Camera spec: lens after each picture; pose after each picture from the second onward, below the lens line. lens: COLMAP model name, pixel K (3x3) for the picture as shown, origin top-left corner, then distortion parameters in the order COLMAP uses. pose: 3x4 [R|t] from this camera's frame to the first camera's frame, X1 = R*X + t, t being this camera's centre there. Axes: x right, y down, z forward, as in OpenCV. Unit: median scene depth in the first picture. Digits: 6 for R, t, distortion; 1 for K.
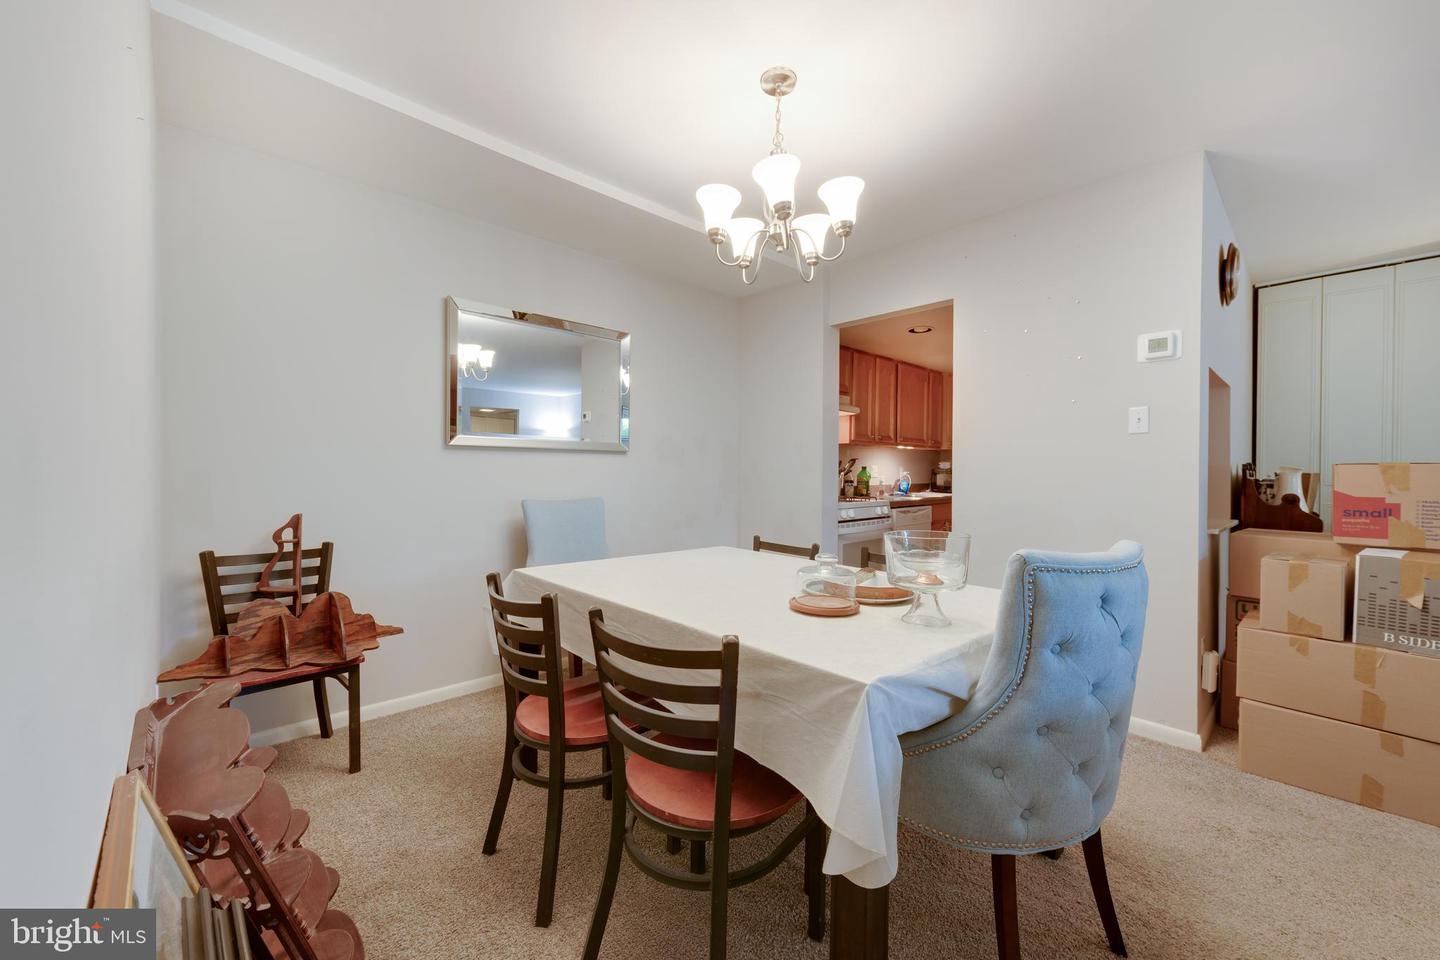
lens RADIAL K [[590.5, 0, 722.0], [0, 590.5, 462.3], [0, 0, 1]] dist [-0.000238, -0.000401]
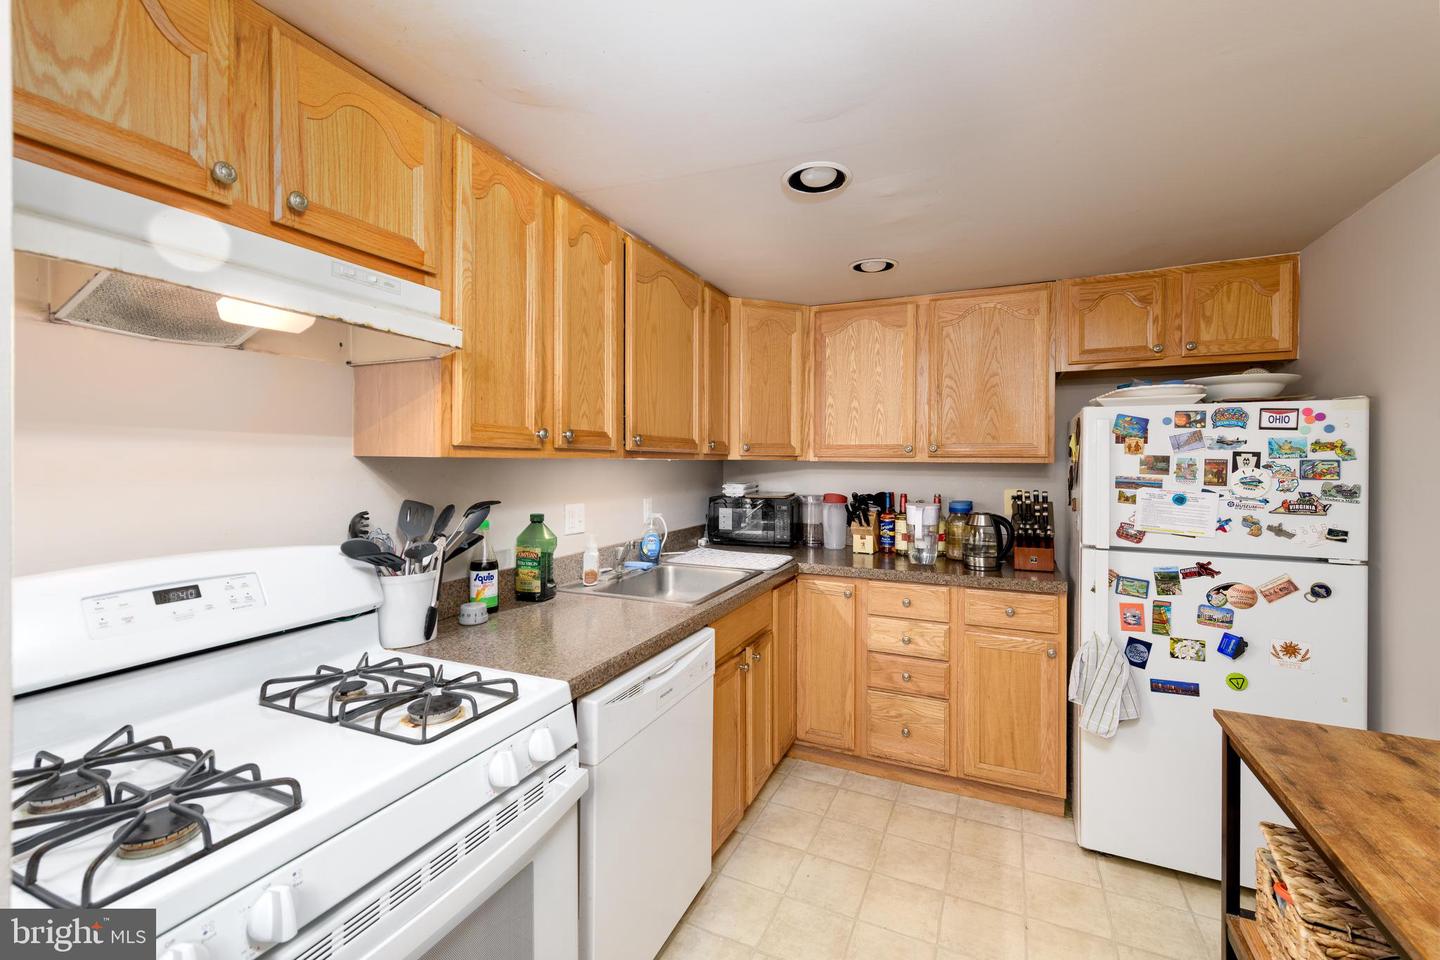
lens RADIAL K [[590.5, 0, 722.0], [0, 590.5, 462.3], [0, 0, 1]] dist [-0.000238, -0.000401]
pose [[0.931876, -0.009309, 0.362657, 0.217629], [0.006704, 0.999942, 0.008441, -0.027650], [-0.362714, -0.005435, 0.931885, 0.626444]]
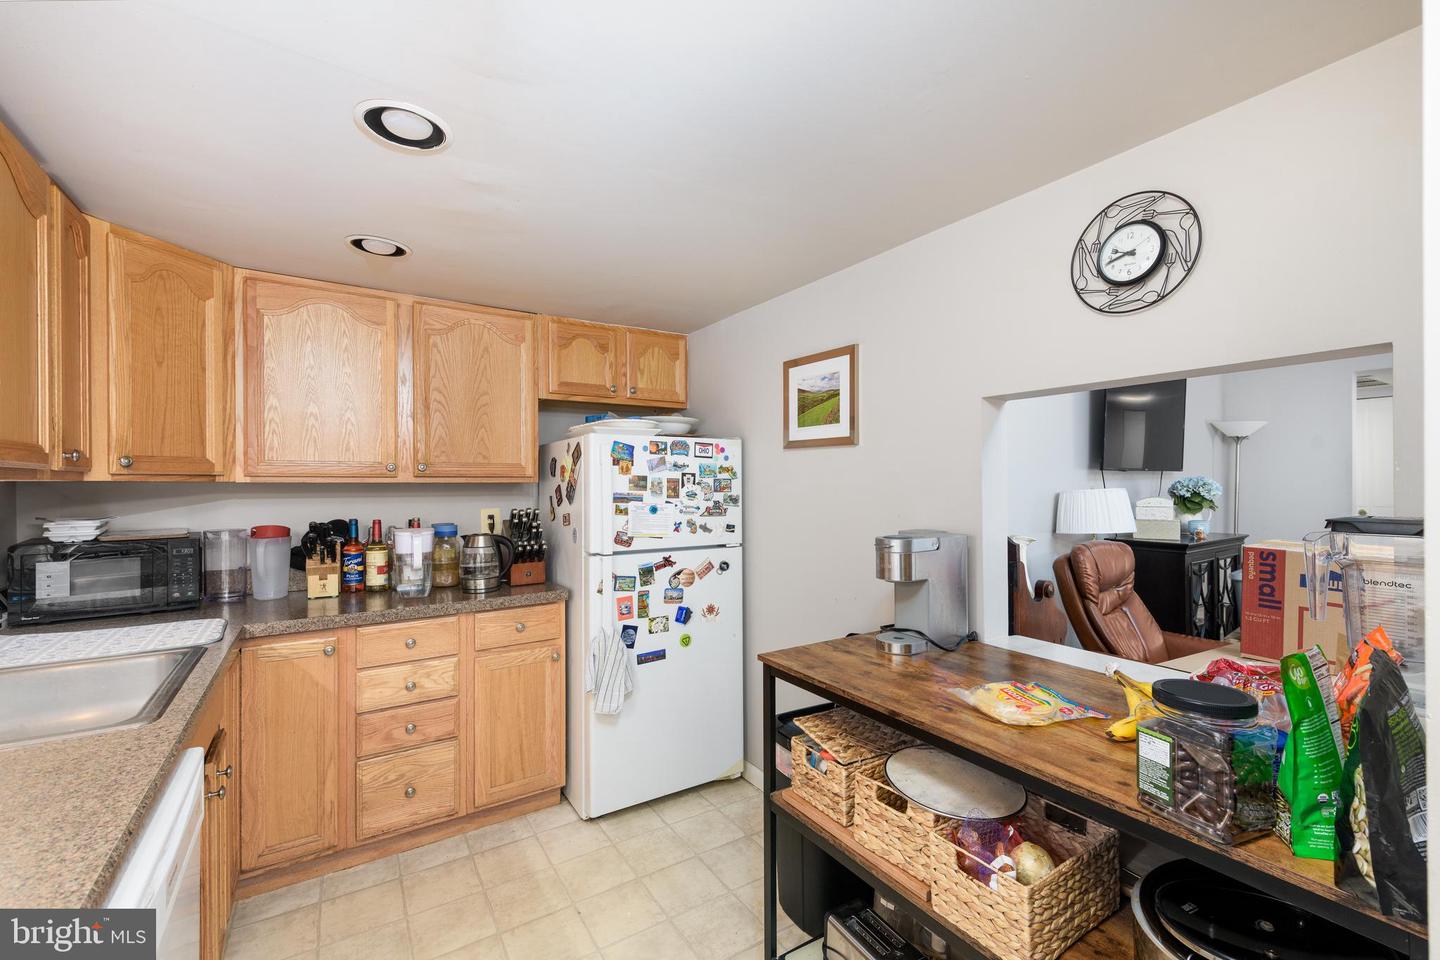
lens RADIAL K [[598.8, 0, 720.0], [0, 598.8, 480.0], [0, 0, 1]] dist [-0.000383, -0.000455]
pose [[0.187423, -0.011350, 0.982214, 0.156112], [0.003621, 0.999934, 0.010863, -0.028310], [-0.982273, 0.001521, 0.187452, 0.721510]]
